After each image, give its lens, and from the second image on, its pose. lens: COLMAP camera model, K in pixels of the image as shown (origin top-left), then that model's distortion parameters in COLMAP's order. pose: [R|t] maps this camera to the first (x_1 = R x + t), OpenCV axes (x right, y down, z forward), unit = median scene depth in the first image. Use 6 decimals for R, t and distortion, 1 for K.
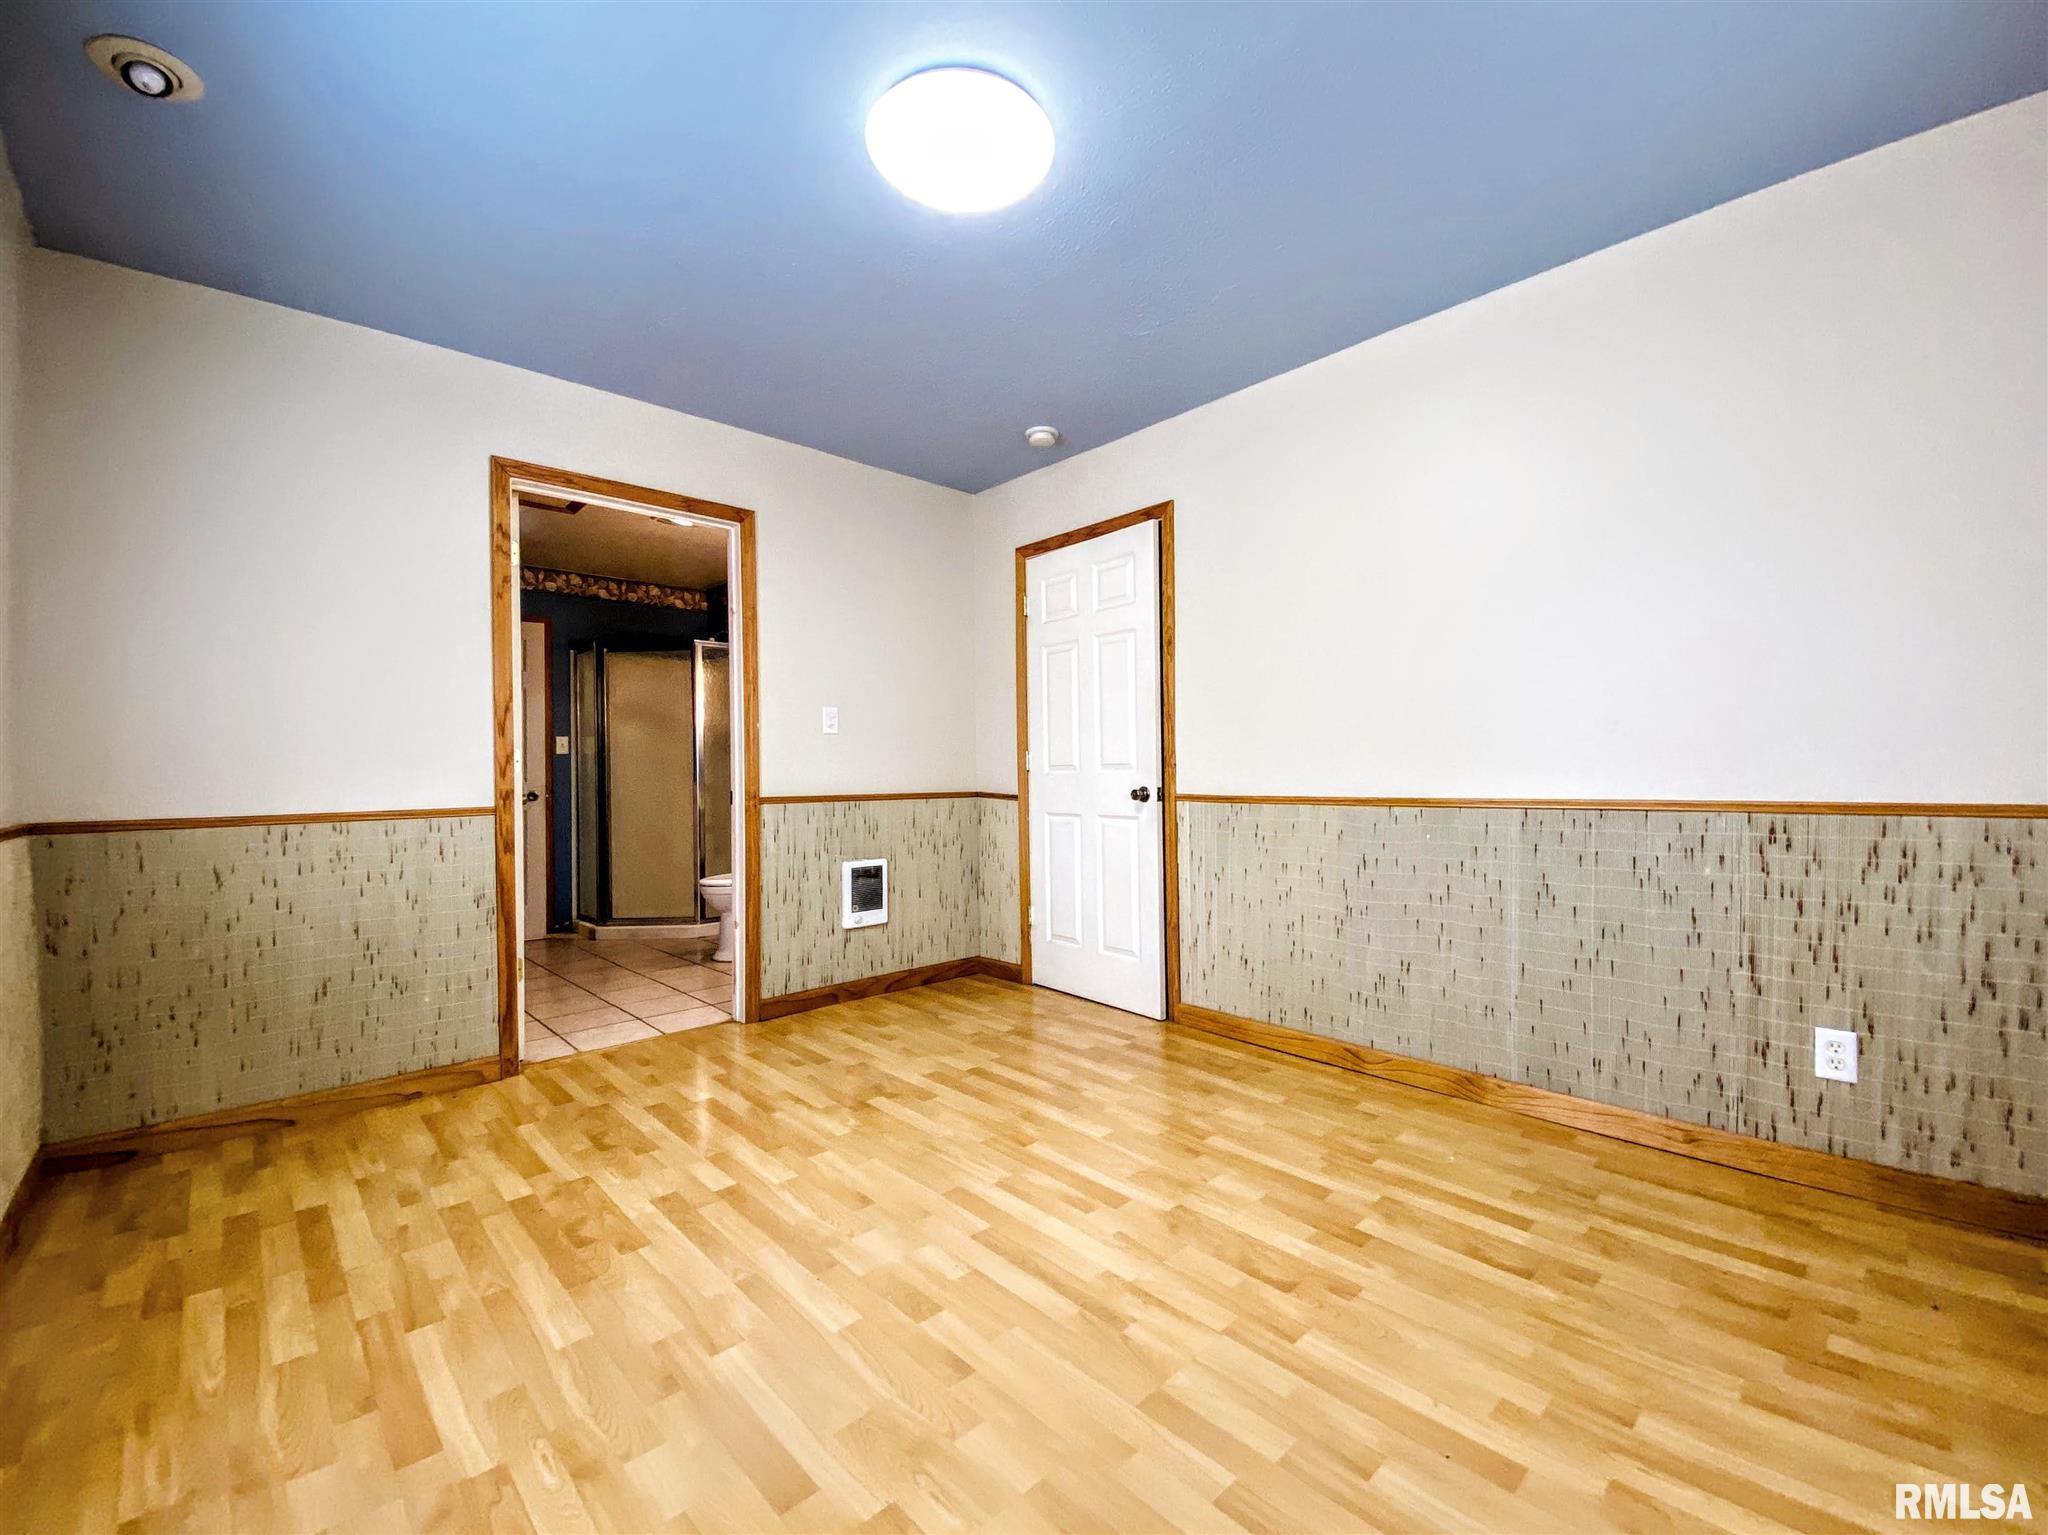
lens RADIAL K [[838.6, 0, 1019.4], [0, 838.6, 762.2], [0, 0, 1]] dist [0.003072, -0.013243]
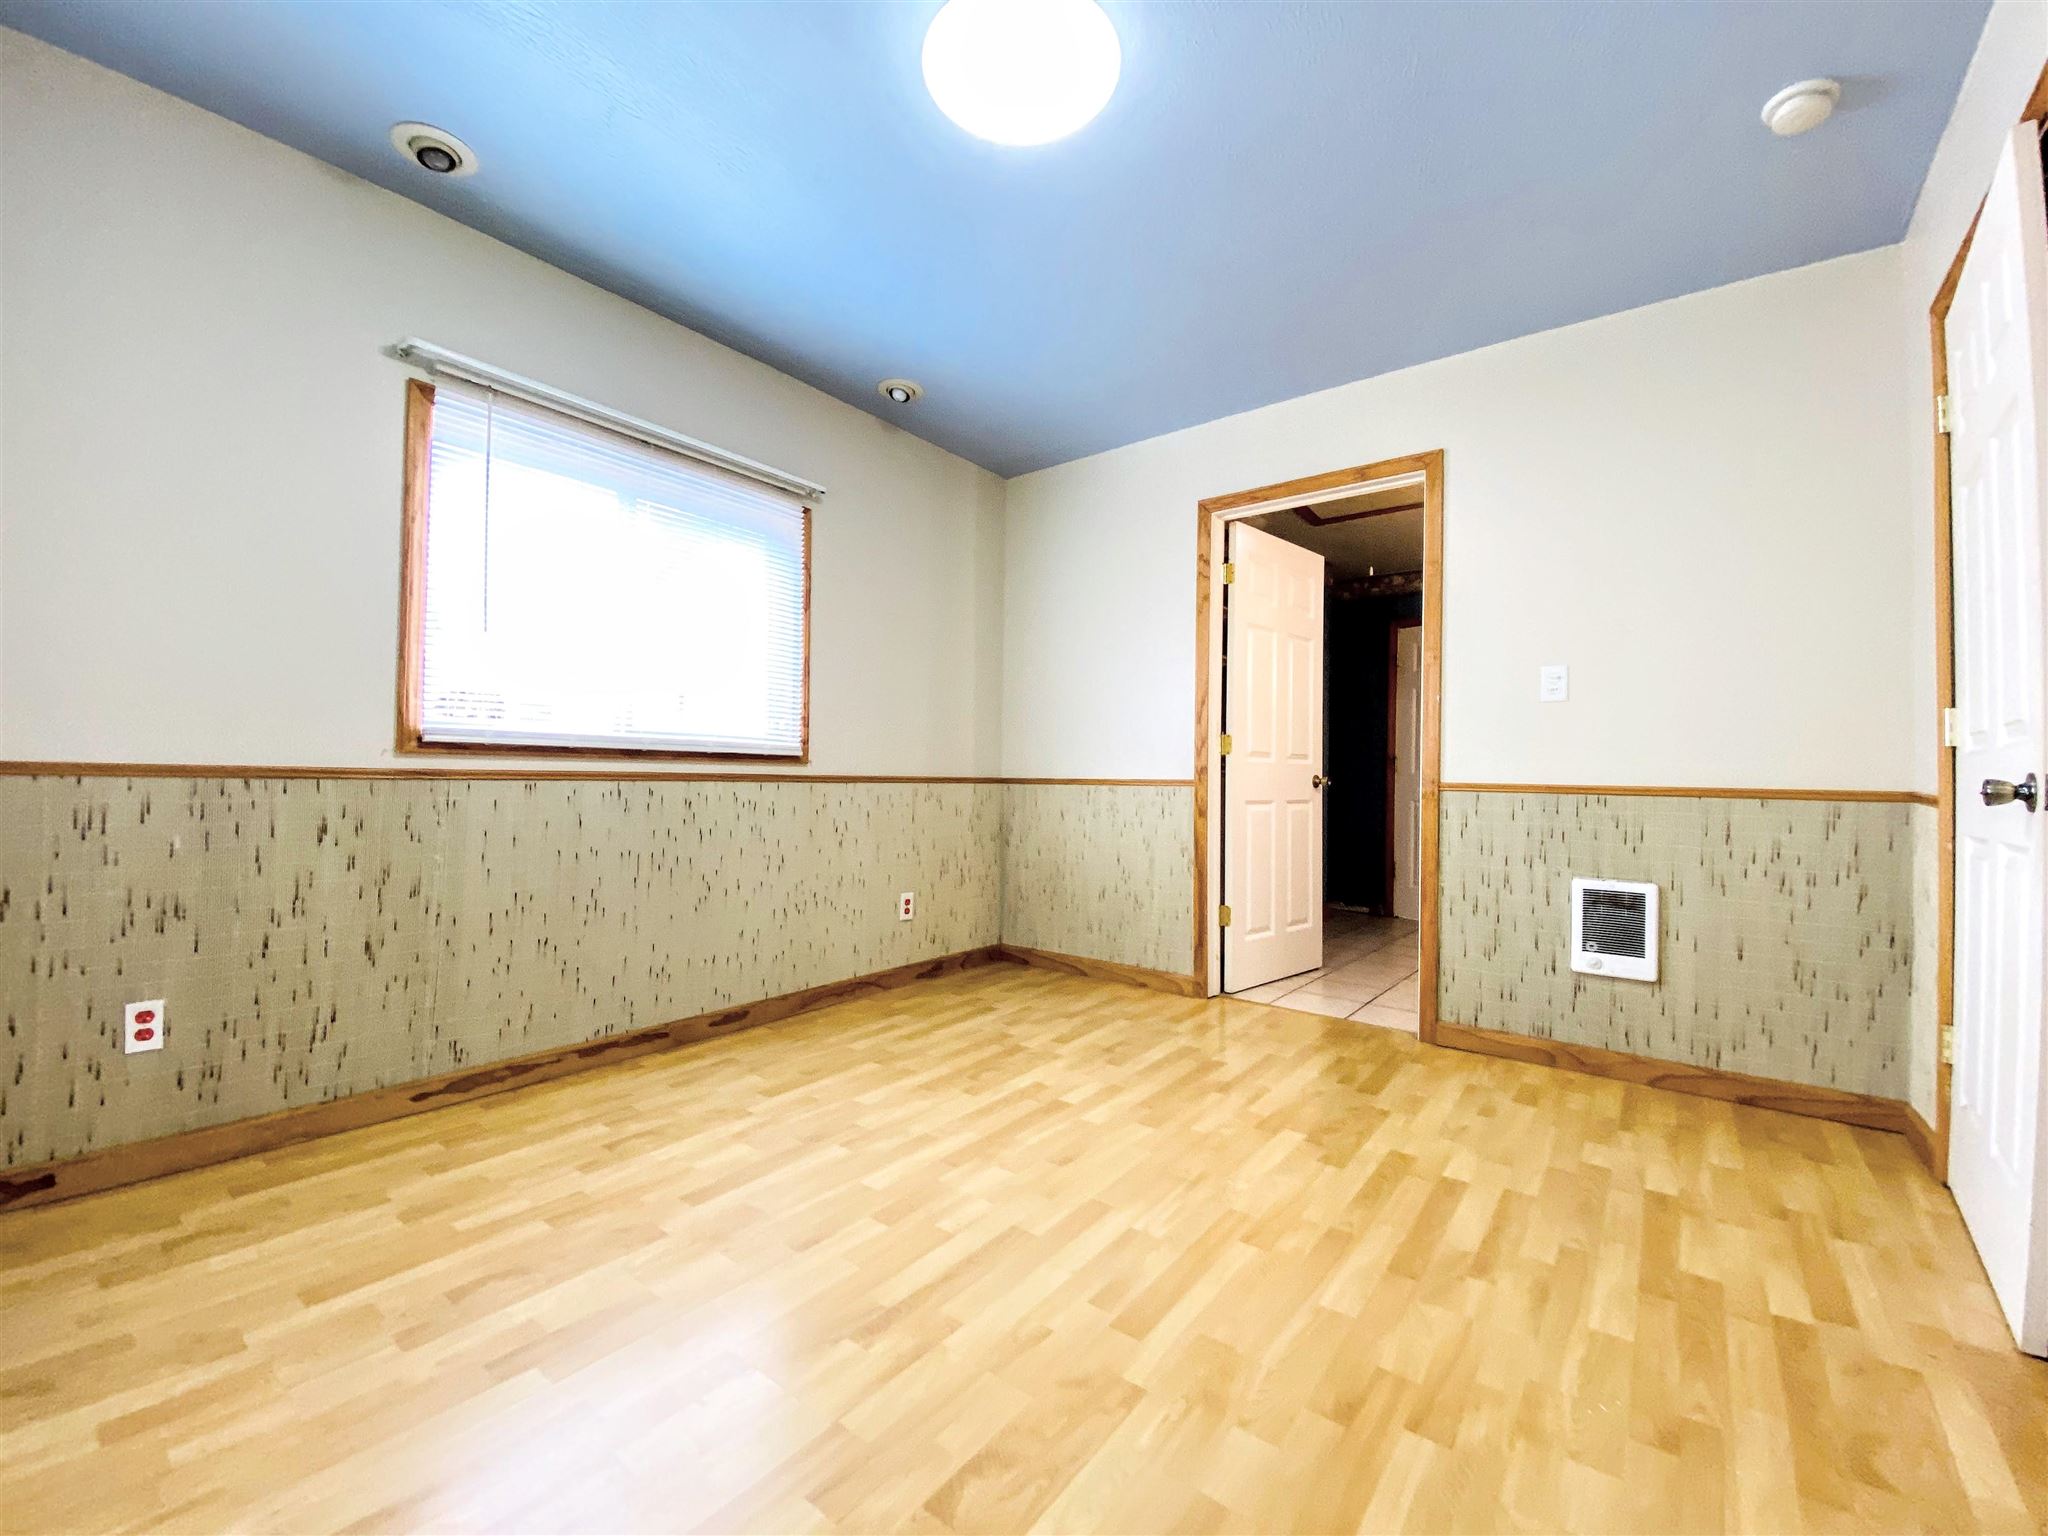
lens RADIAL K [[838.6, 0, 1066.7], [0, 838.6, 767.0], [0, 0, 1]] dist [0.003072, -0.013243]
pose [[0.177917, 0.004445, -0.984035, 0.579443], [-0.009524, 0.999951, 0.002795, 0.032956], [0.983999, 0.008874, 0.177951, 0.588167]]
